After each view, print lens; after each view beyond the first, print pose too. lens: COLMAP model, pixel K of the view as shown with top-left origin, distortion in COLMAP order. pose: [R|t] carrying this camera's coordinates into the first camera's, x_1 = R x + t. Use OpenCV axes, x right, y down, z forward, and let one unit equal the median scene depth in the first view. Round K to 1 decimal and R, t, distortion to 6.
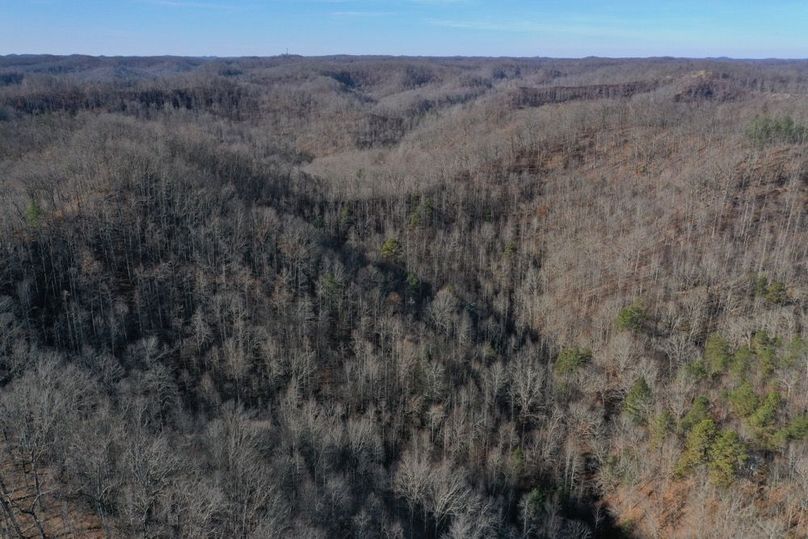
lens RADIAL K [[665.0, 0, 403.6], [0, 665.0, 270.4], [0, 0, 1]] dist [0.011718, -0.002596]
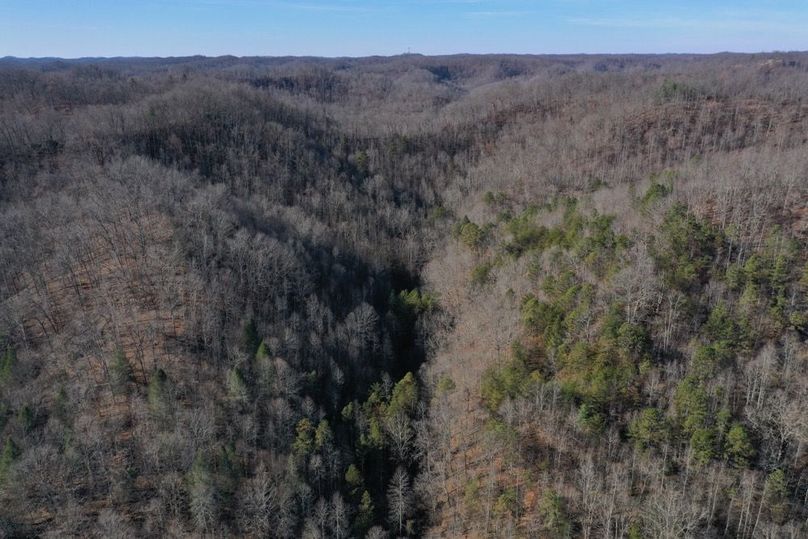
lens RADIAL K [[665.0, 0, 404.1], [0, 665.0, 268.7], [0, 0, 1]] dist [0.011718, -0.002596]
pose [[0.982360, 0.047535, -0.180858, 0.111708], [-0.047980, 0.998846, 0.001920, 0.065954], [0.180741, 0.006792, 0.983507, -0.158685]]
